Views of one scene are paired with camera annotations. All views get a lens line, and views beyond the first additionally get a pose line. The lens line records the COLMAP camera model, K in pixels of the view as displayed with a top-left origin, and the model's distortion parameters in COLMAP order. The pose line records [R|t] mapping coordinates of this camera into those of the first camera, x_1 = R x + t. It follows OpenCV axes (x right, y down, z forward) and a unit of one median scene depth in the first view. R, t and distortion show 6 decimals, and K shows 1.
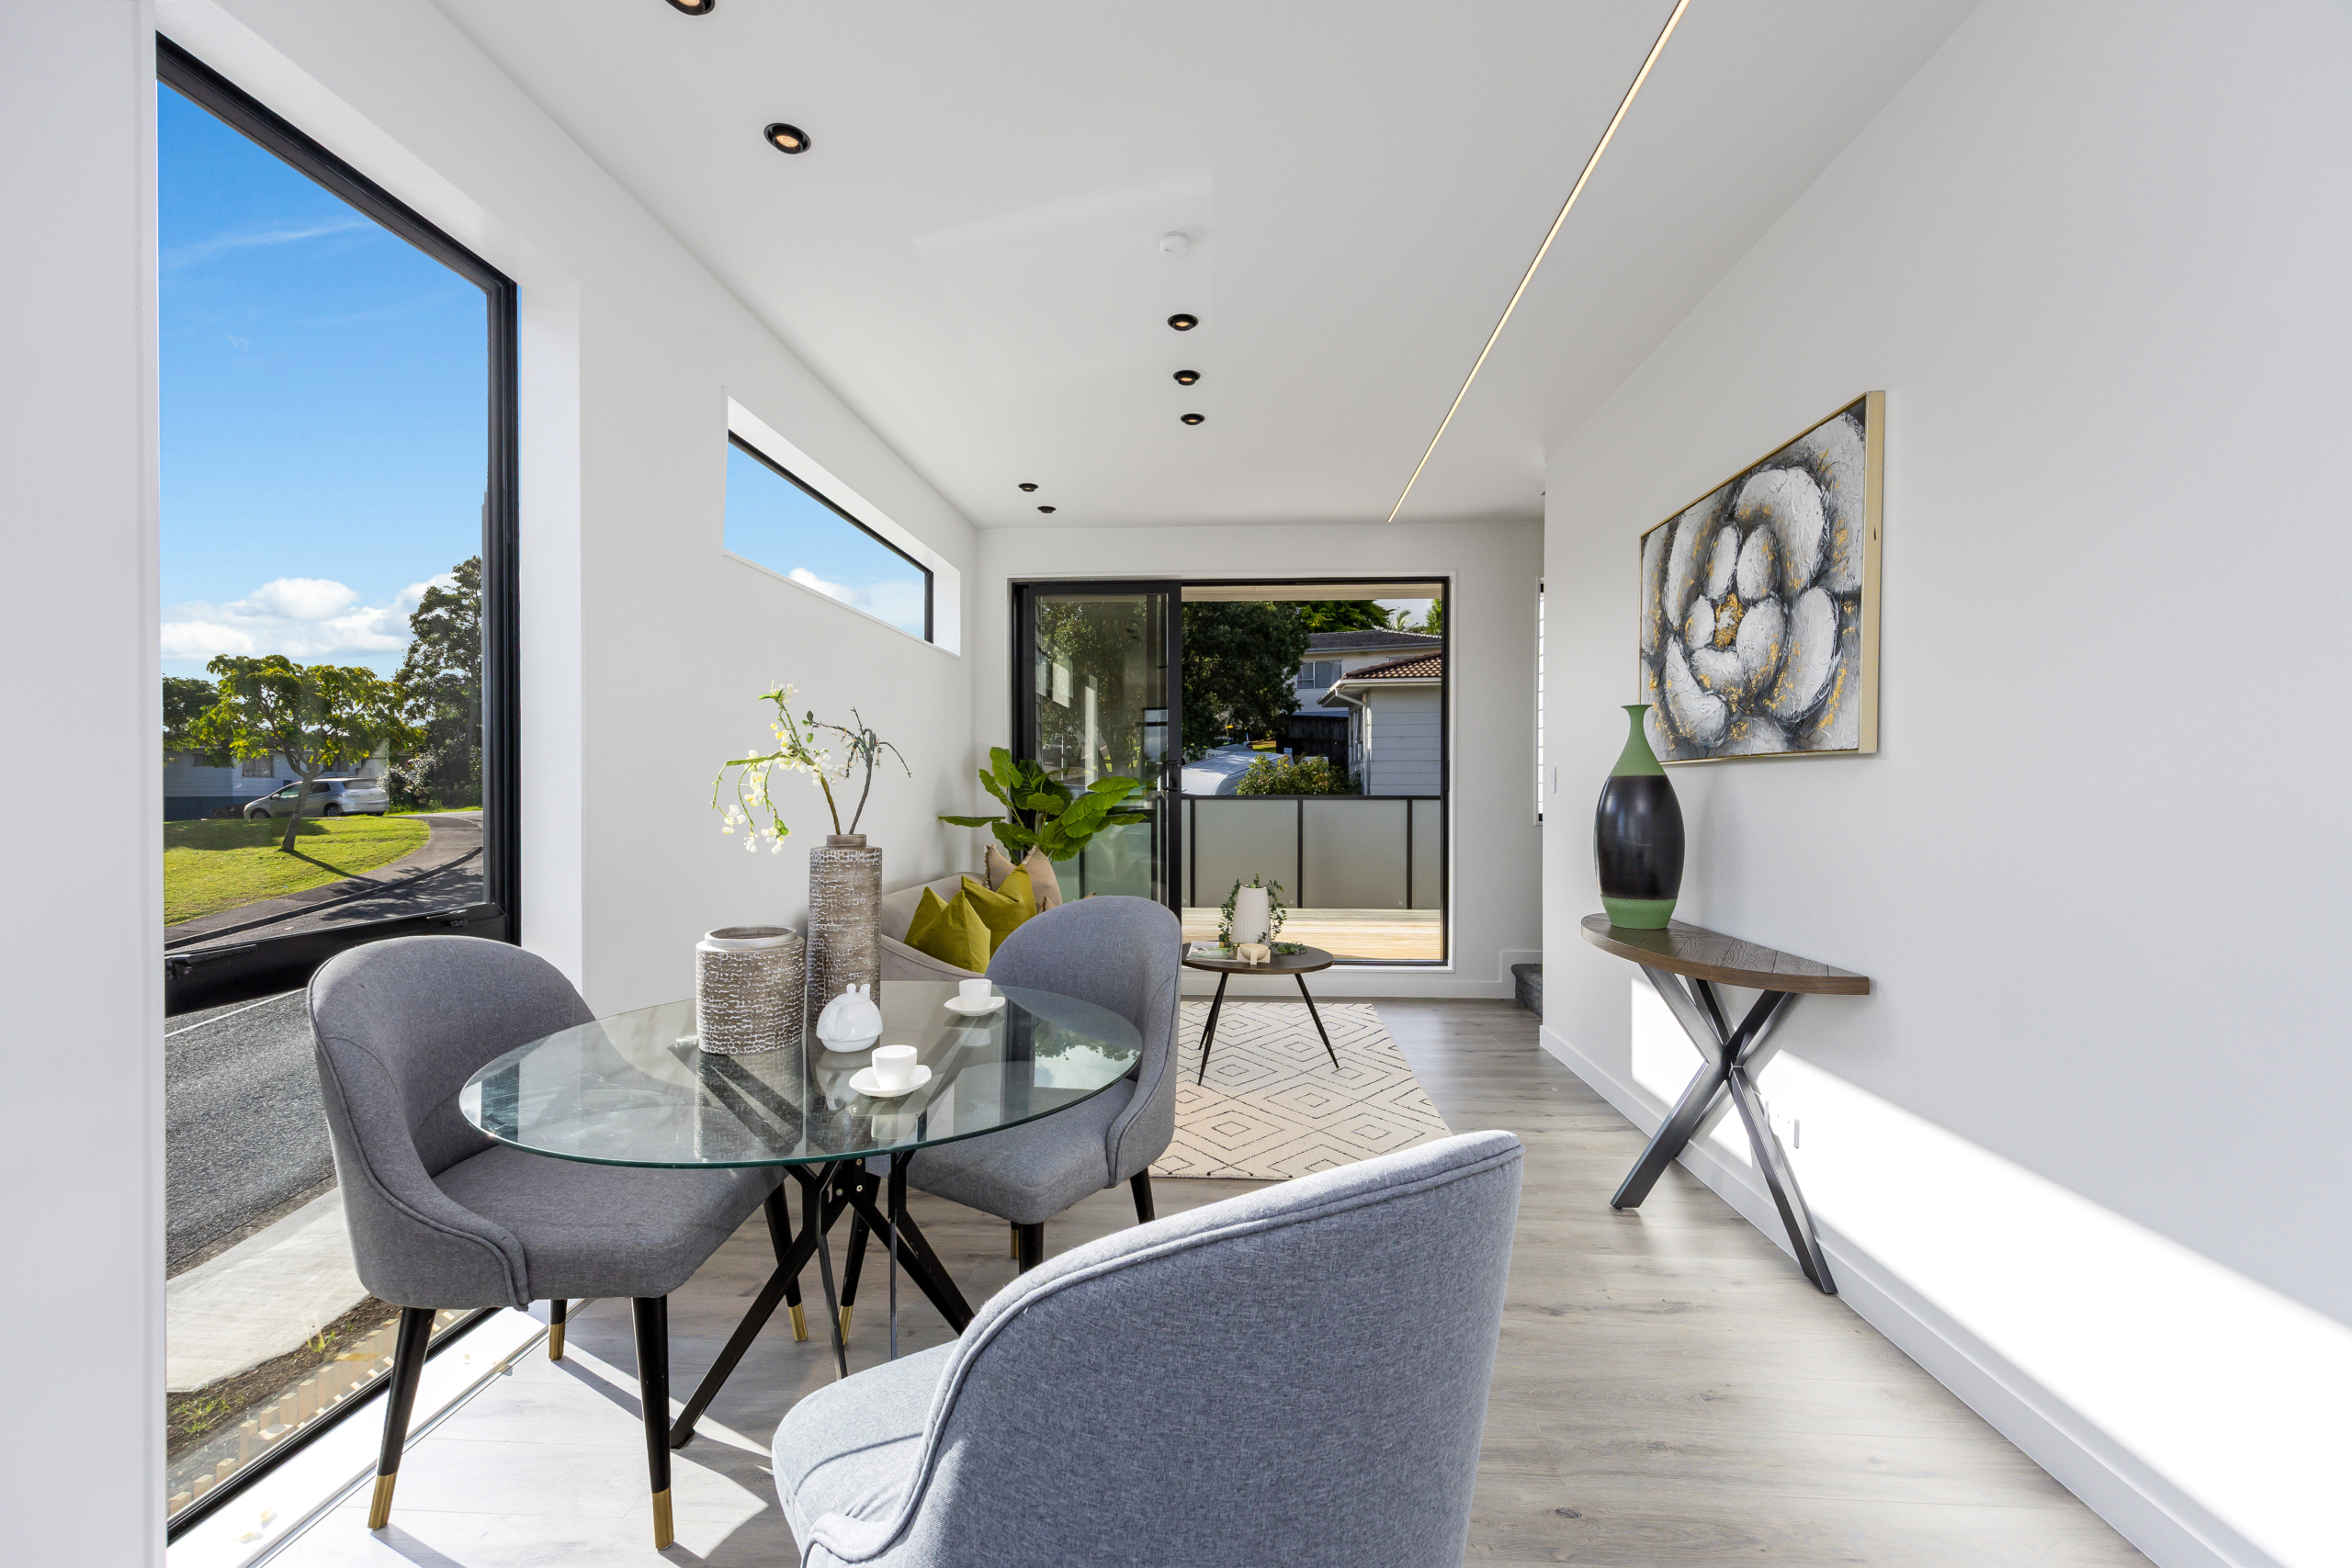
lens RADIAL K [[960.4, 0, 1171.1], [0, 960.4, 786.9], [0, 0, 1]] dist [0.001941, 0.000005]
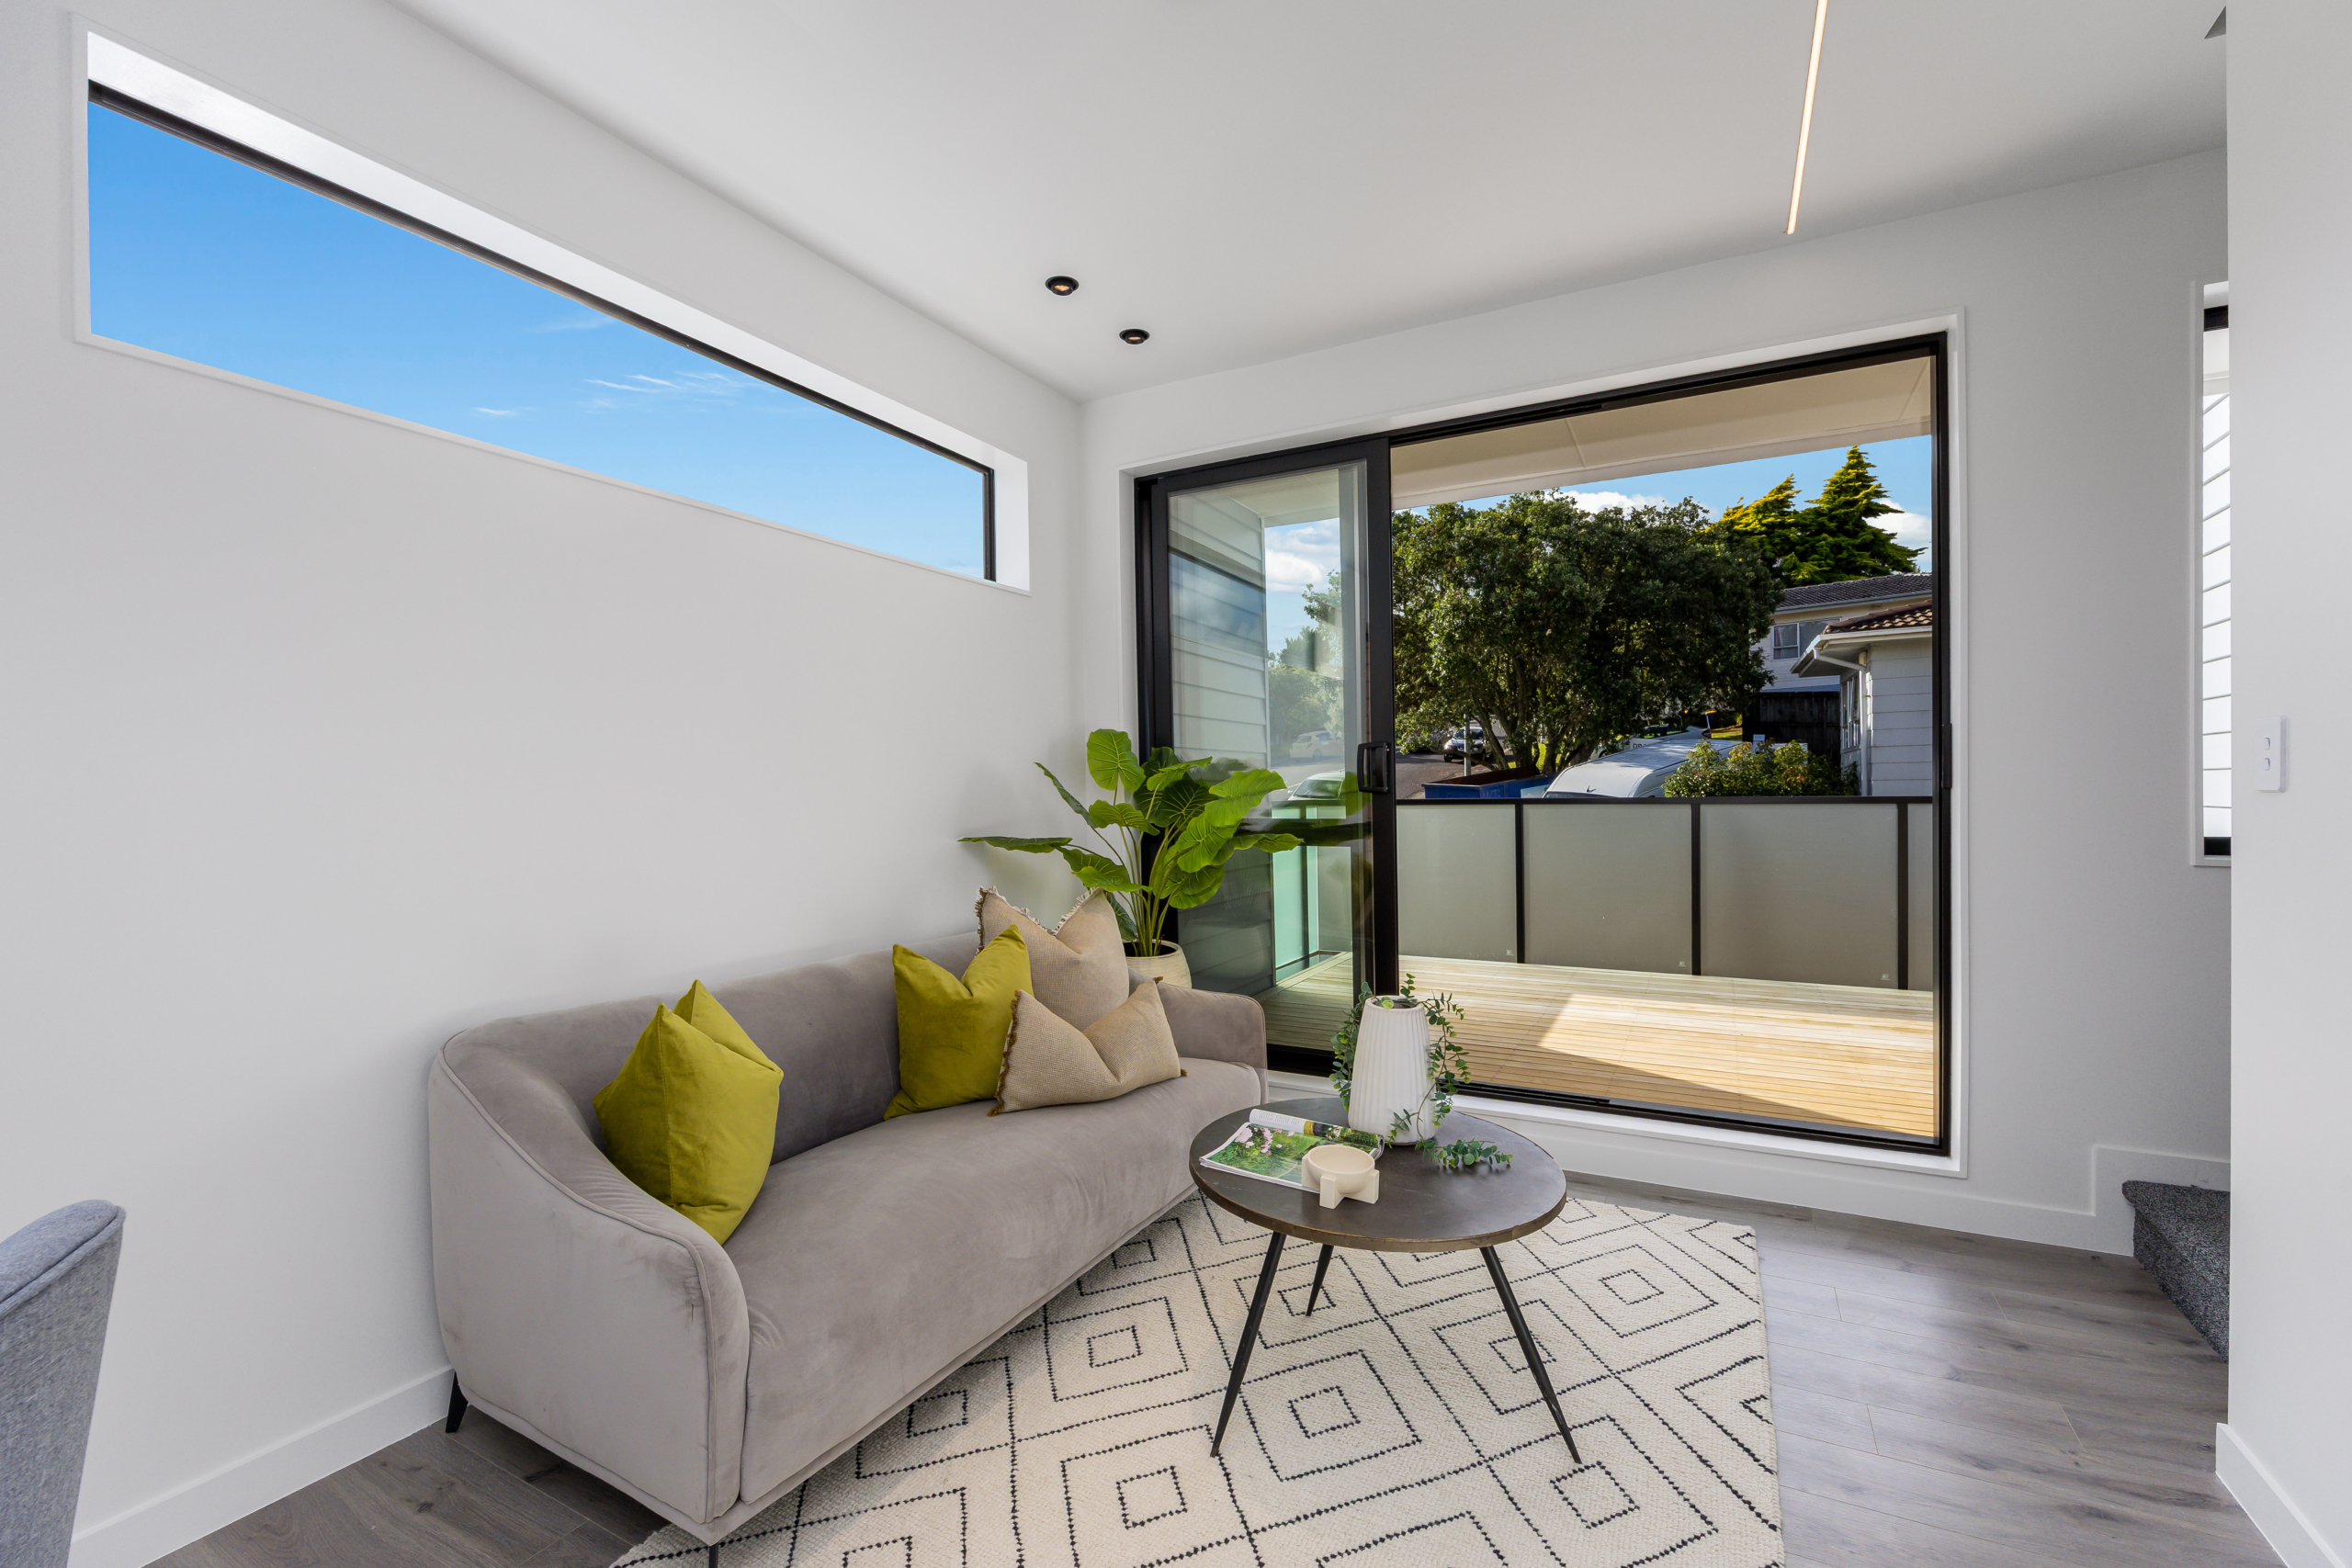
lens RADIAL K [[1007.6, 0, 1184.8], [0, 1007.6, 794.6], [0, 0, 1]] dist [-0.005271, 0.000332]
pose [[0.915164, -0.011371, -0.402921, 0.041772], [0.013027, 0.999914, 0.001370, 0.000658], [0.402871, -0.006502, 0.915234, 0.114788]]
